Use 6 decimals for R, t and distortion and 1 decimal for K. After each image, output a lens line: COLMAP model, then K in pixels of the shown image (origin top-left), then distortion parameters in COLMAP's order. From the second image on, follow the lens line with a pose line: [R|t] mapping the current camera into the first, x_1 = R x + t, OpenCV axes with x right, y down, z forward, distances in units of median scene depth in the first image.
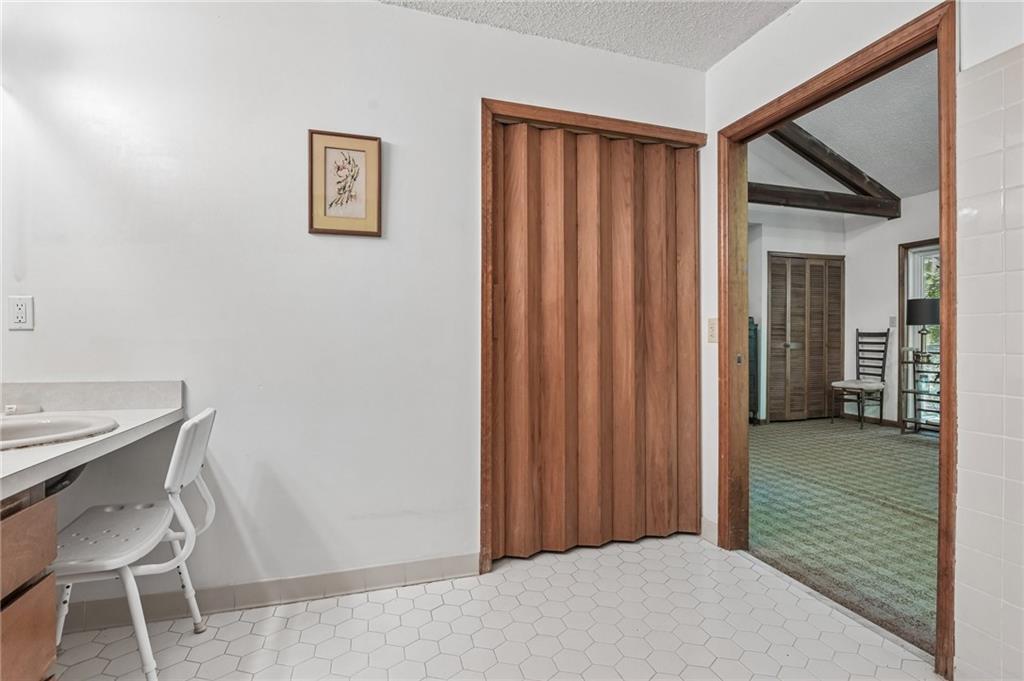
lens RADIAL K [[479.8, 0, 513.3], [0, 479.8, 340.1], [0, 0, 1]] dist [-0.012727, -0.001894]
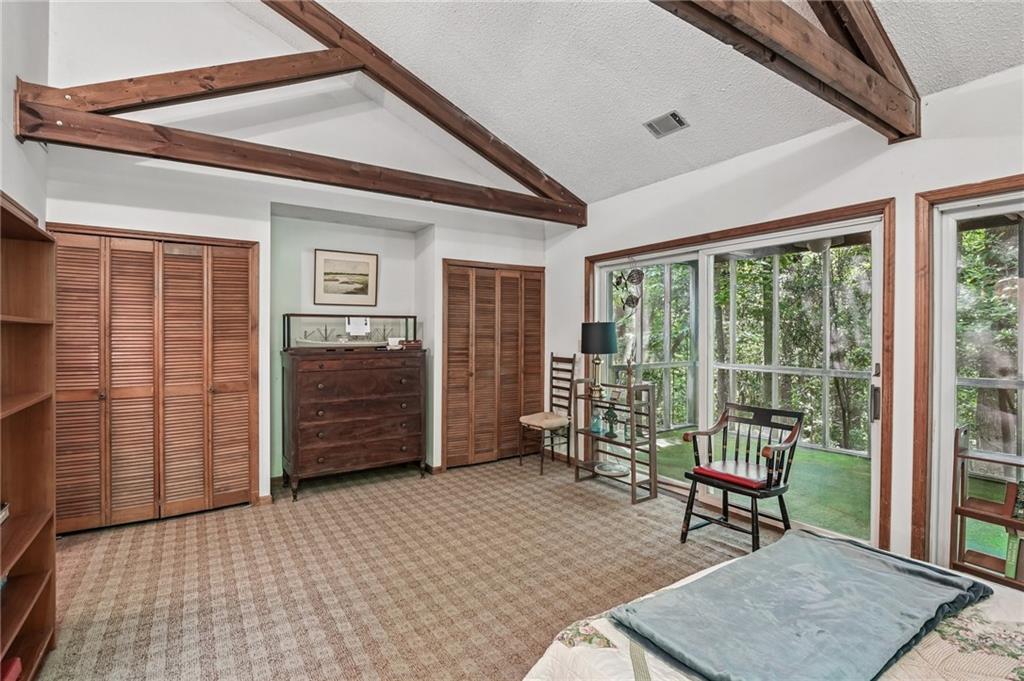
lens RADIAL K [[479.8, 0, 509.6], [0, 479.8, 337.7], [0, 0, 1]] dist [-0.012727, -0.001894]
pose [[0.960372, -0.001679, 0.278717, 0.411962], [0.000700, 0.999993, 0.003613, -0.054707], [-0.278721, -0.003275, 0.960367, 0.188034]]
